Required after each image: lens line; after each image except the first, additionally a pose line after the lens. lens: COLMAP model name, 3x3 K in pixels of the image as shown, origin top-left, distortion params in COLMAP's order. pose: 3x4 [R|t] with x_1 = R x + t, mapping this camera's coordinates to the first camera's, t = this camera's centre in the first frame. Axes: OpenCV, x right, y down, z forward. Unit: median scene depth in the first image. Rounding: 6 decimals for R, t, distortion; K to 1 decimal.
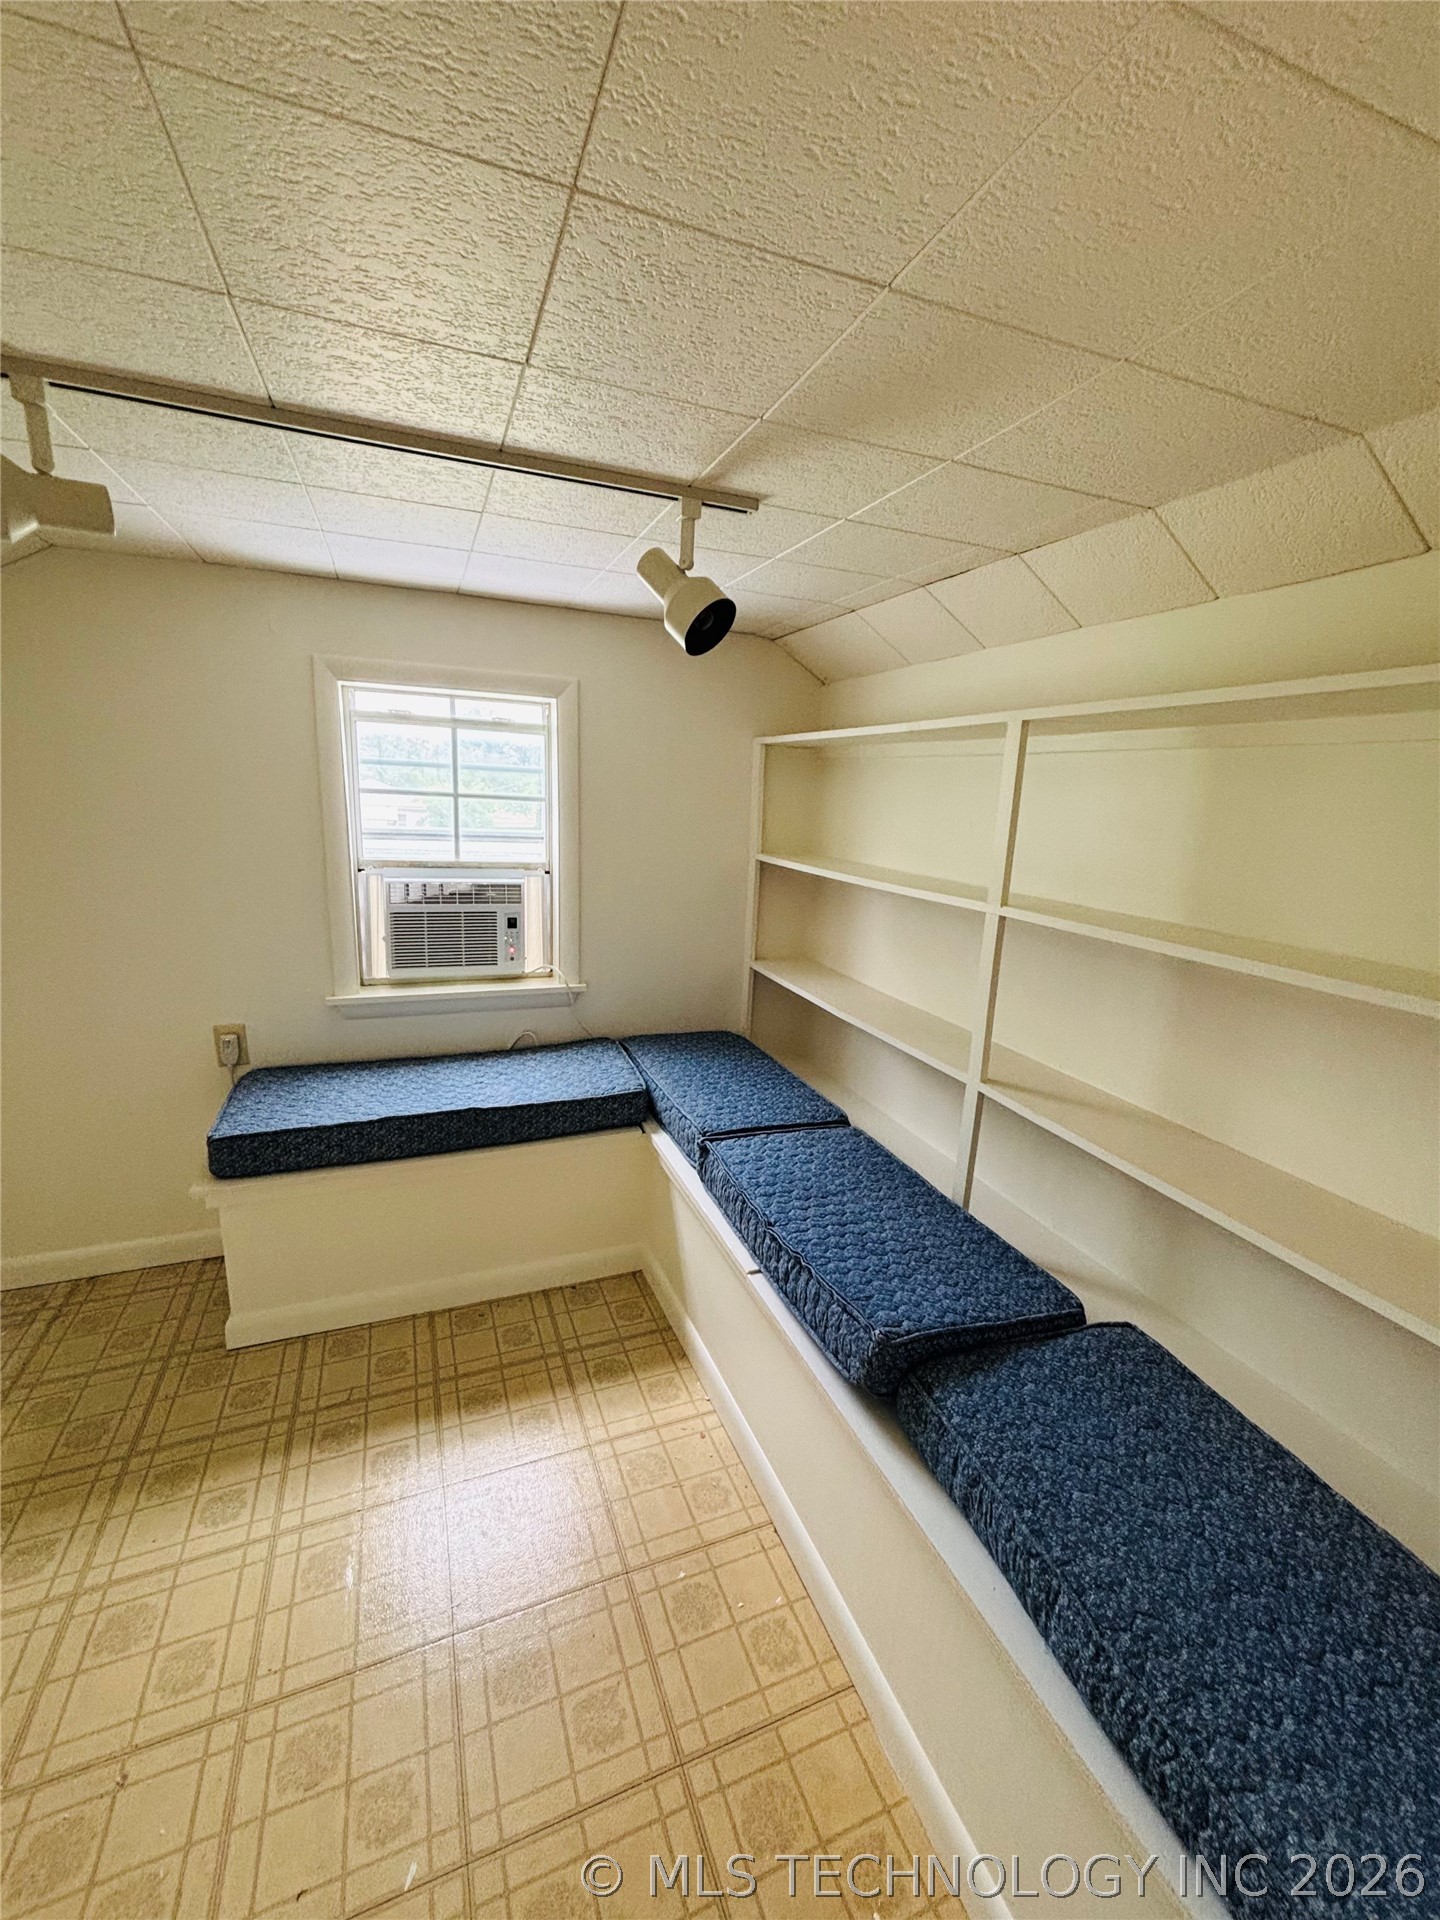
lens RADIAL K [[771.8, 0, 716.1], [0, 771.8, 955.4], [0, 0, 1]] dist [-0.003398, -0.000726]
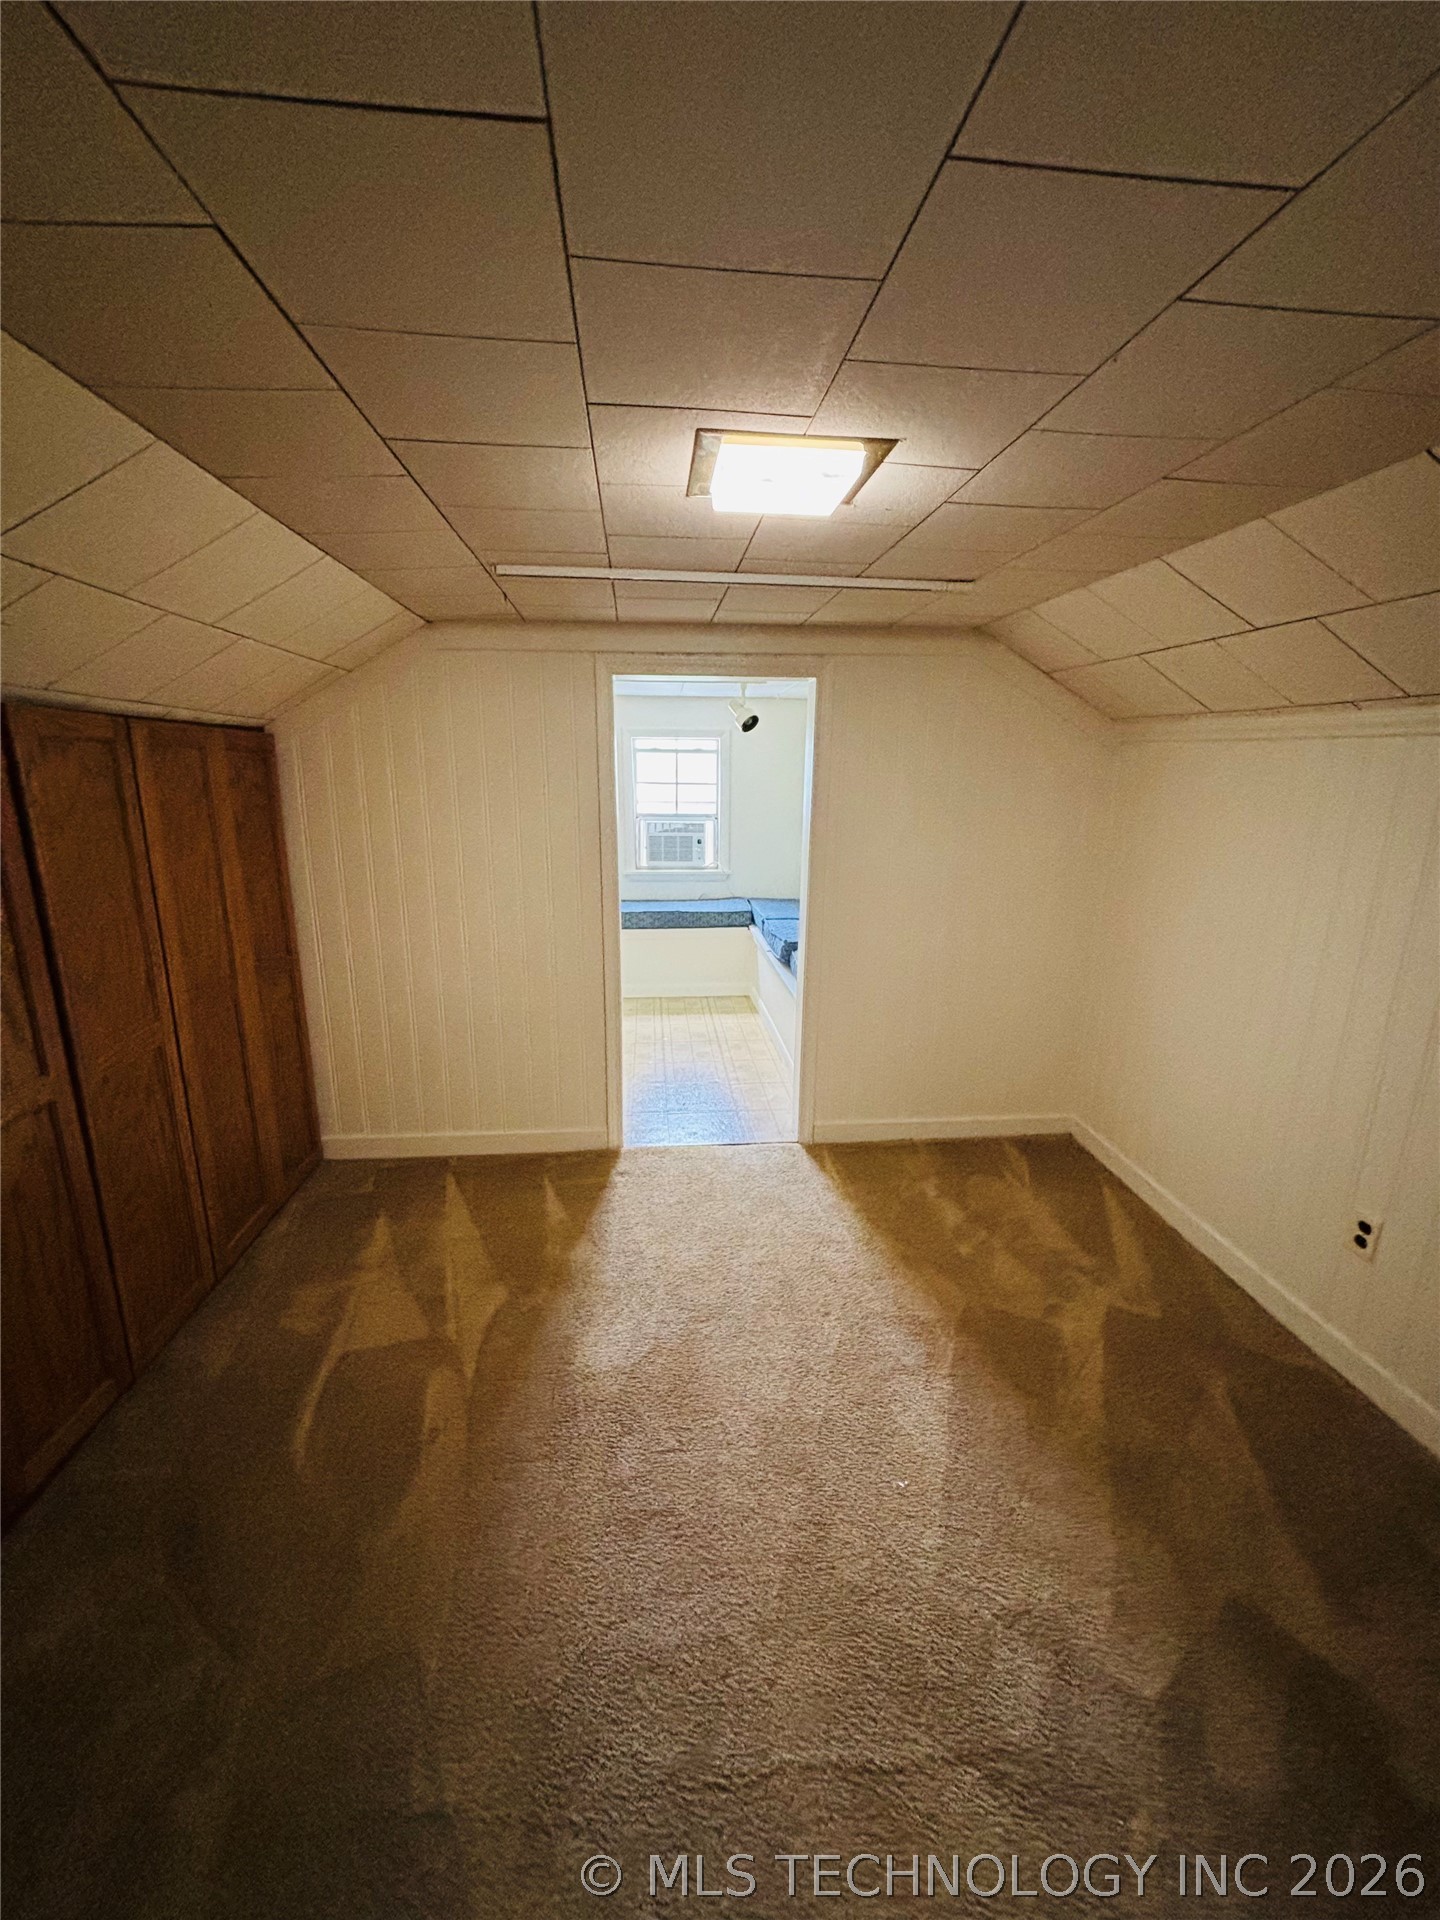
lens RADIAL K [[771.8, 0, 724.4], [0, 771.8, 953.4], [0, 0, 1]] dist [-0.003398, -0.000726]
pose [[0.956820, 0.025801, -0.289534, 0.452290], [-0.022410, 0.999636, 0.015023, 0.244557], [0.289816, -0.007886, 0.957050, -1.097233]]
